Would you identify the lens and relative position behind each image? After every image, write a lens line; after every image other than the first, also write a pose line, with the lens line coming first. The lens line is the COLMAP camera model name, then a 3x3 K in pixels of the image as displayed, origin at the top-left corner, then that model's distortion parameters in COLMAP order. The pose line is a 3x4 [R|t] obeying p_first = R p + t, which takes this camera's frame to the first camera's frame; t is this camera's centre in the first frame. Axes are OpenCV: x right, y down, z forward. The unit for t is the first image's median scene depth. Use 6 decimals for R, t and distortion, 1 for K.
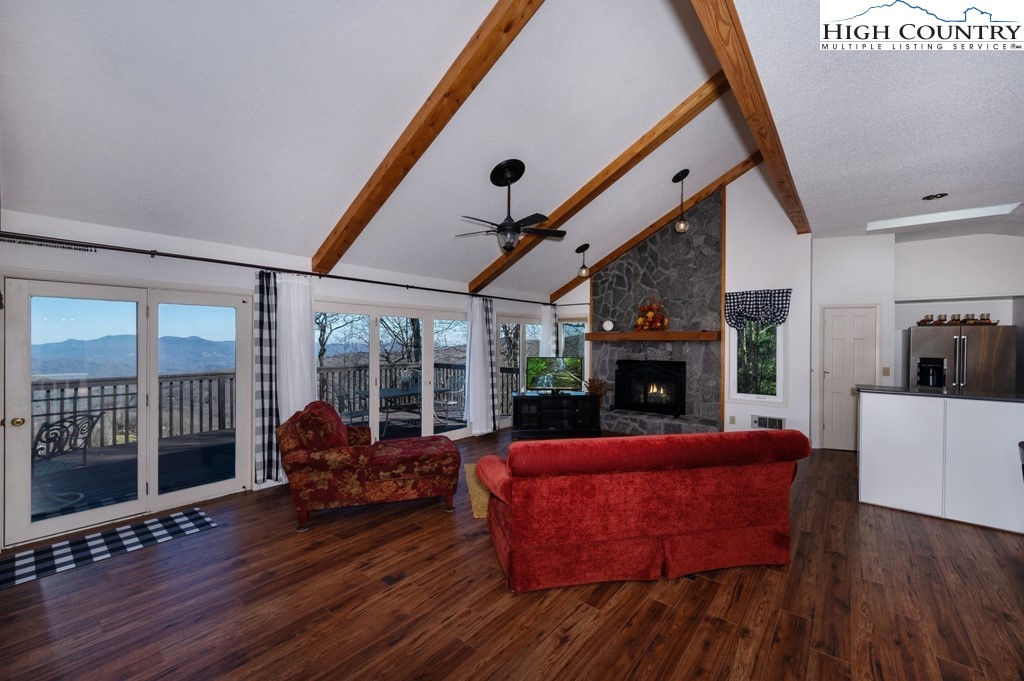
lens RADIAL K [[417.1, 0, 512.0], [0, 417.1, 340.5], [0, 0, 1]] dist [0.000650, 0.000205]
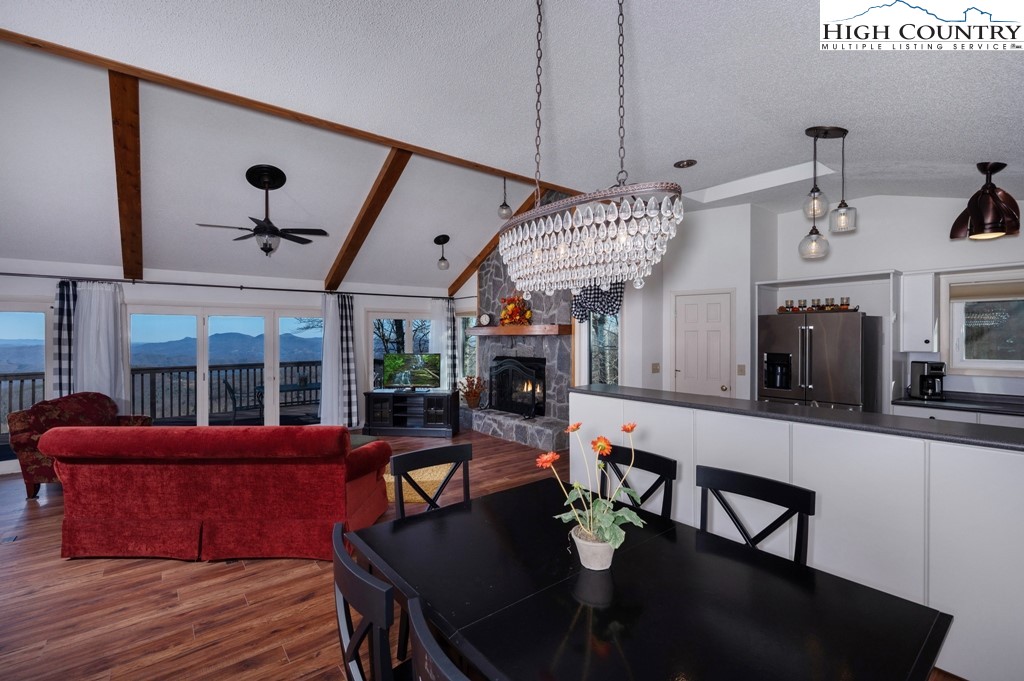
lens RADIAL K [[456.1, 0, 512.0], [0, 456.1, 340.5], [0, 0, 1]] dist [-0.000576, 0.000563]
pose [[0.976592, -0.008970, -0.214914, 0.597311], [0.011550, 0.999875, 0.010753, 0.000912], [0.214791, -0.012983, 0.976574, 0.013003]]
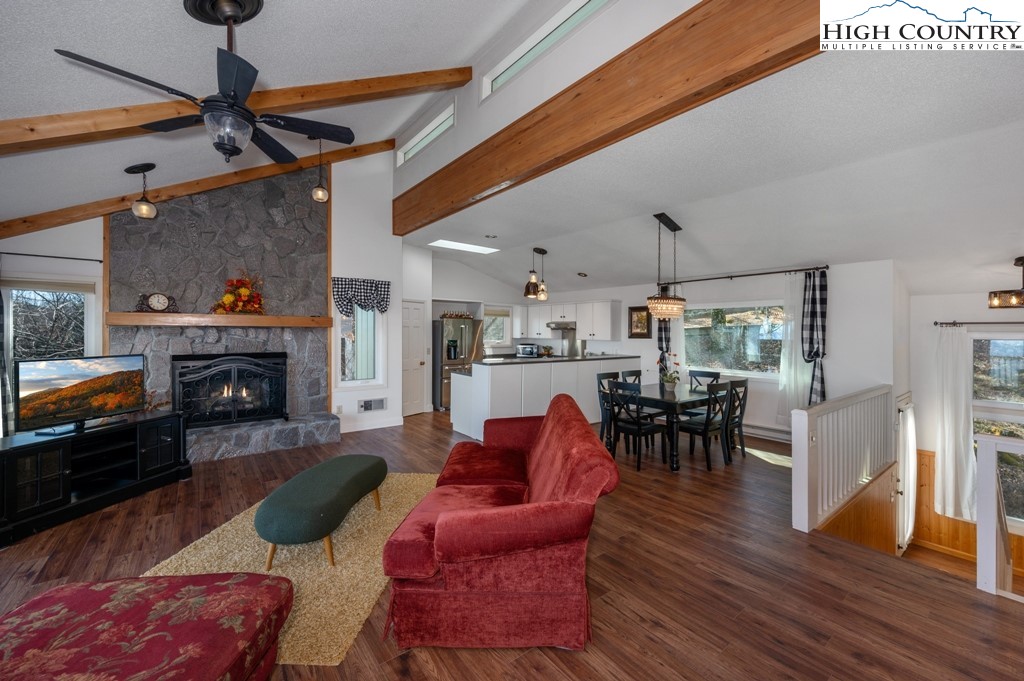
lens RADIAL K [[408.4, 0, 533.0], [0, 408.4, 335.9], [0, 0, 1]] dist [0.000675, 0.000156]
pose [[0.194791, -0.012041, 0.980771, -0.308898], [-0.009240, 0.999858, 0.014111, 0.001387], [-0.980801, -0.011811, 0.194652, 0.380153]]
